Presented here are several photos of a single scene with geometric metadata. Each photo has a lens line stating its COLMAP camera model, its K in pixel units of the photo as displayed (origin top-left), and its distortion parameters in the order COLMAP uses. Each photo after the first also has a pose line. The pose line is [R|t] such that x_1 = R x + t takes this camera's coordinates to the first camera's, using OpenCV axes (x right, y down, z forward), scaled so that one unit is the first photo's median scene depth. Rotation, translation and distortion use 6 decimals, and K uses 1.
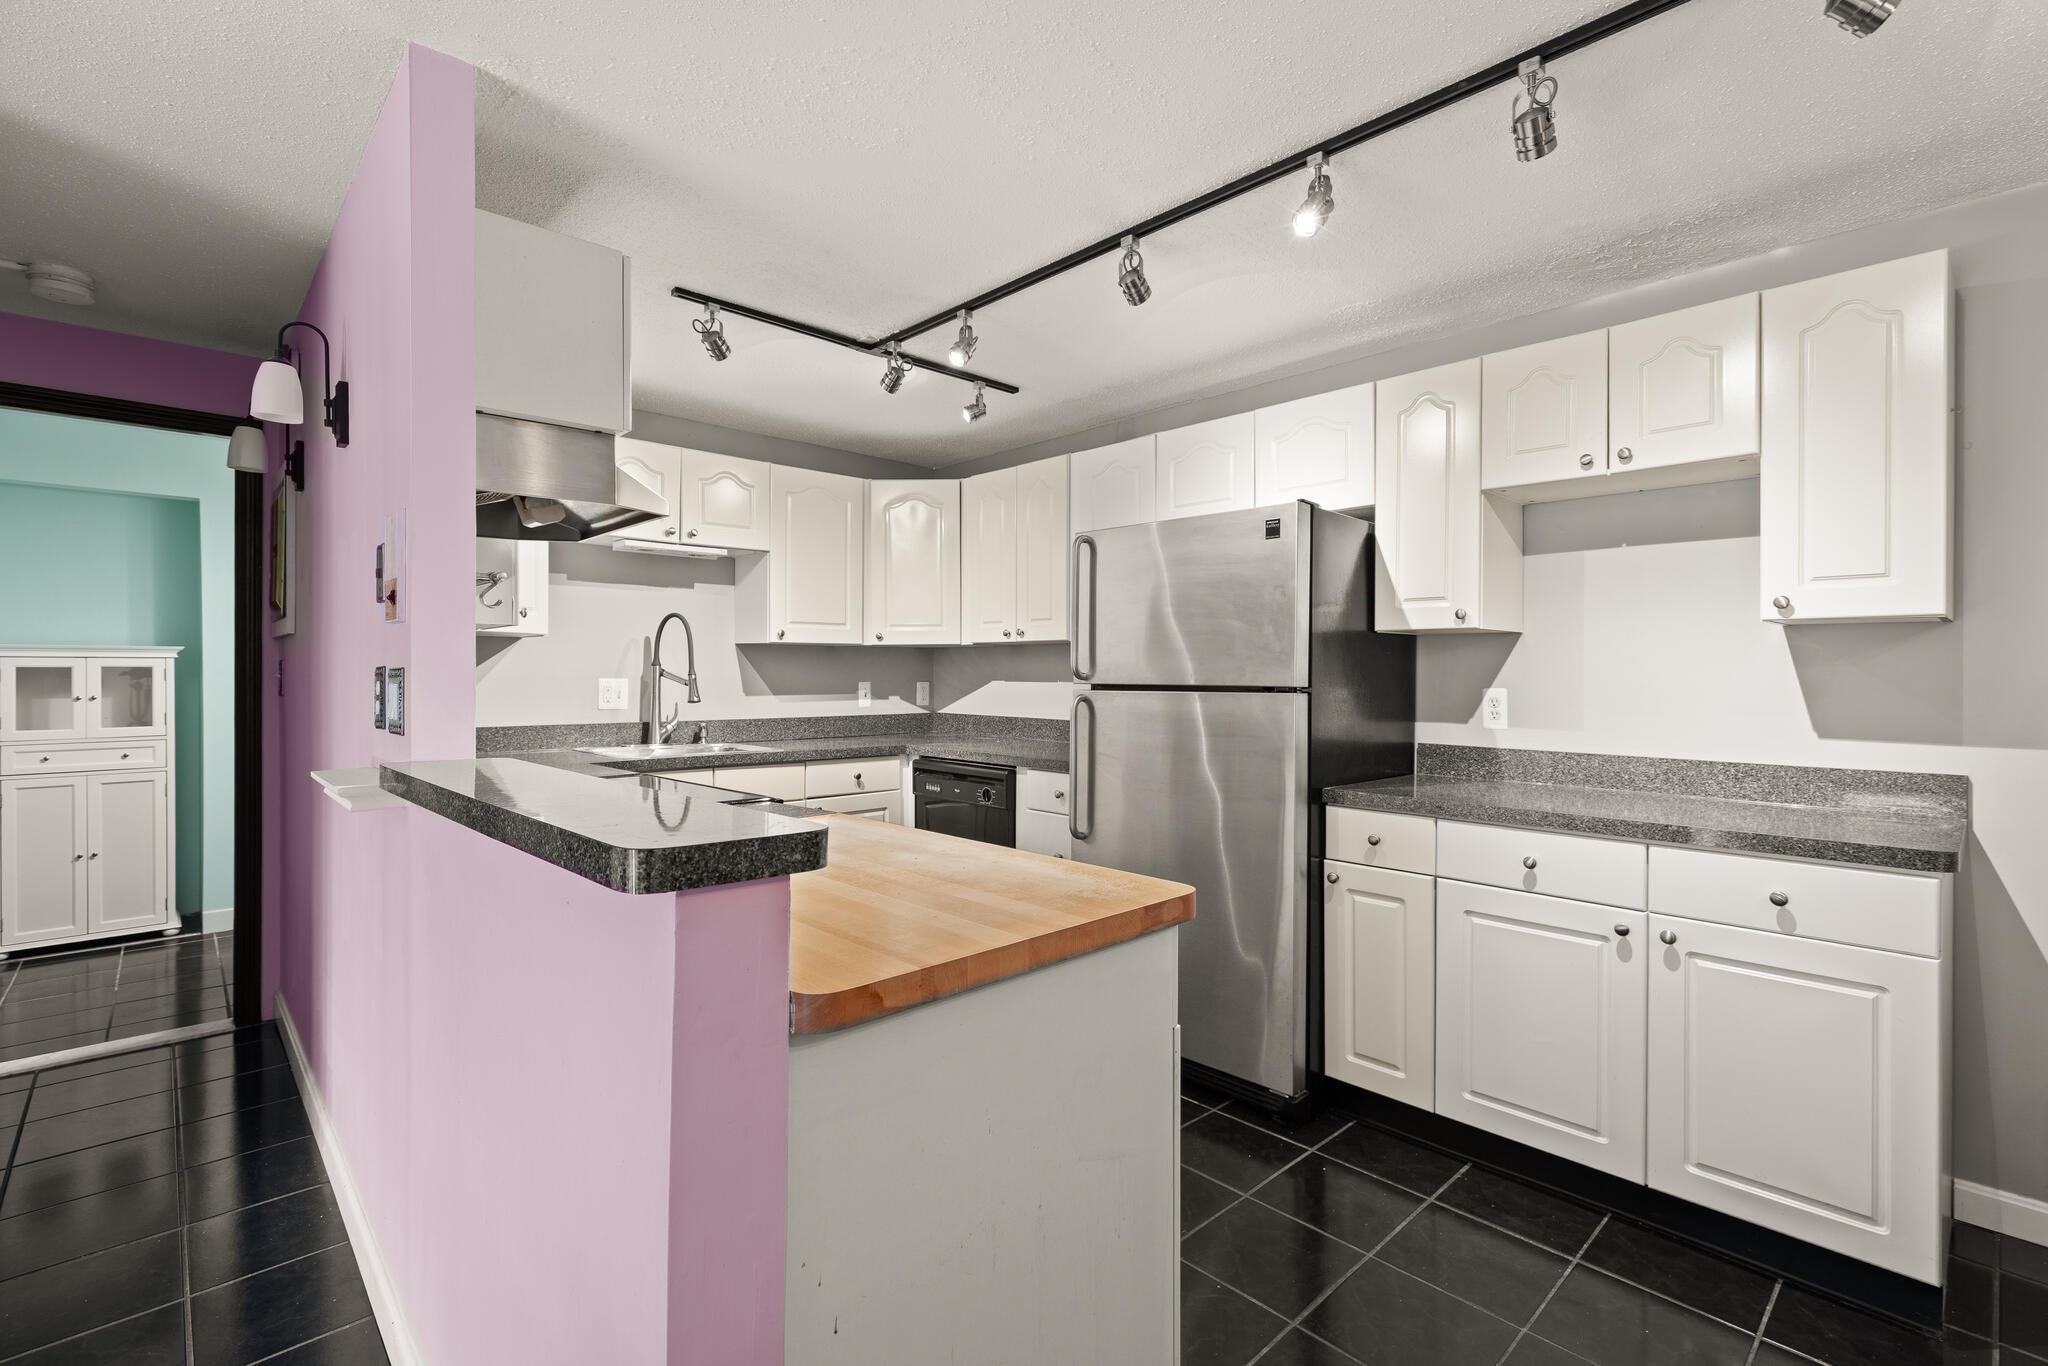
lens RADIAL K [[925.2, 0, 1026.3], [0, 925.2, 672.2], [0, 0, 1]] dist [-0.000297, -0.000092]
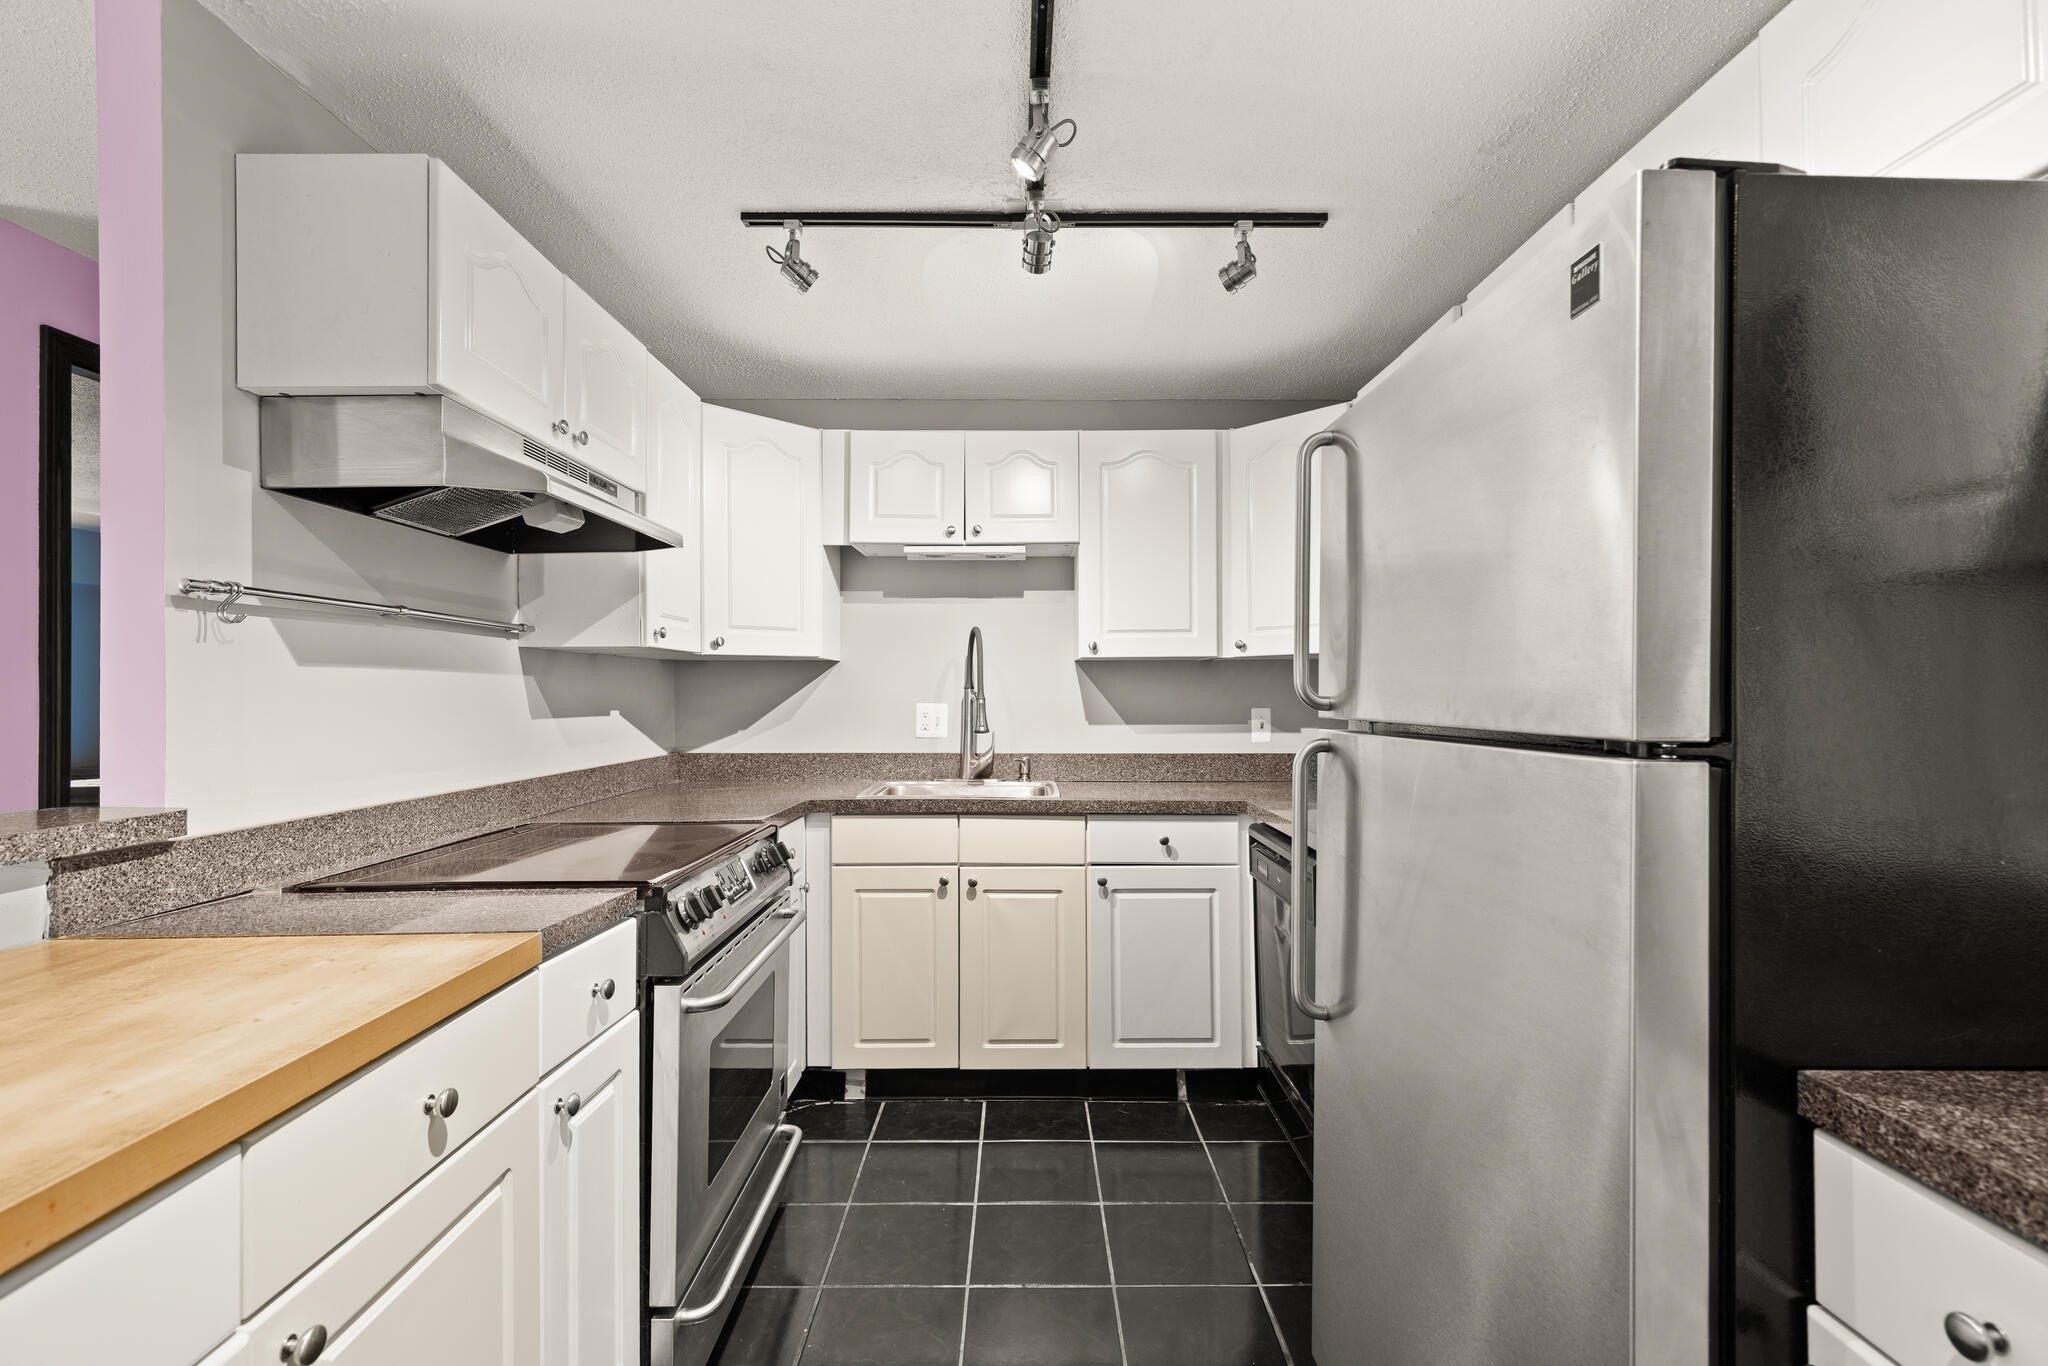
lens RADIAL K [[927.1, 0, 1026.0], [0, 927.1, 686.1], [0, 0, 1]] dist [0.002614, -0.000281]
pose [[0.729157, -0.010113, -0.684271, 0.317157], [0.004625, 0.999941, -0.009849, -0.001052], [0.684331, 0.004017, 0.729161, 0.546992]]
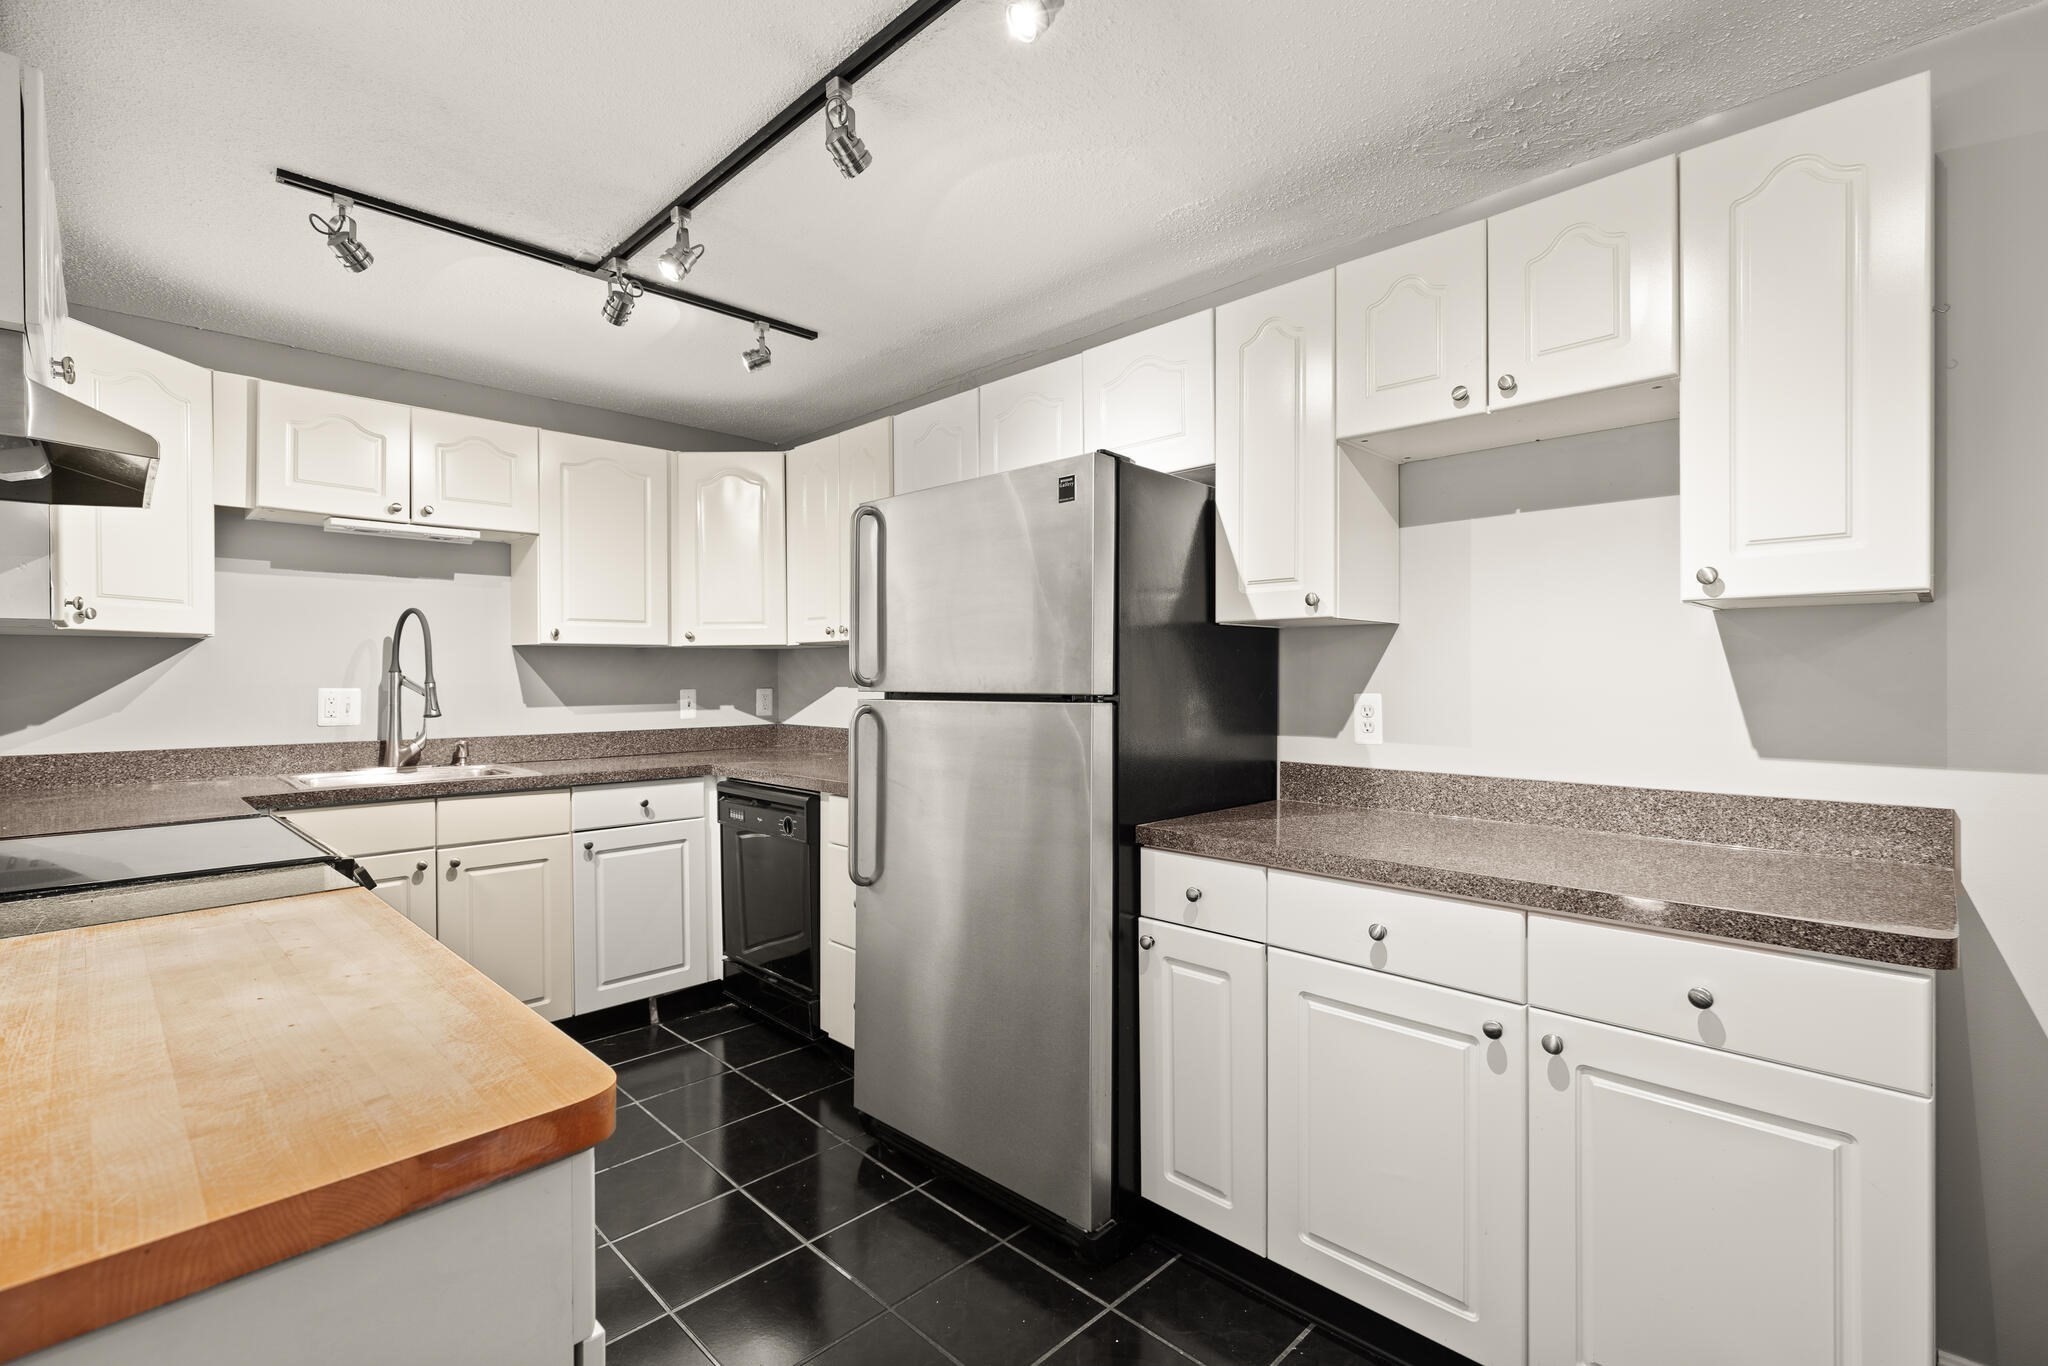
lens RADIAL K [[921.3, 0, 1031.5], [0, 921.3, 678.0], [0, 0, 1]] dist [0.001128, -0.000569]
pose [[0.999410, -0.007016, 0.033634, 0.190682], [0.006937, 0.999973, 0.002453, -0.000133], [-0.033651, -0.002218, 0.999431, 0.214440]]
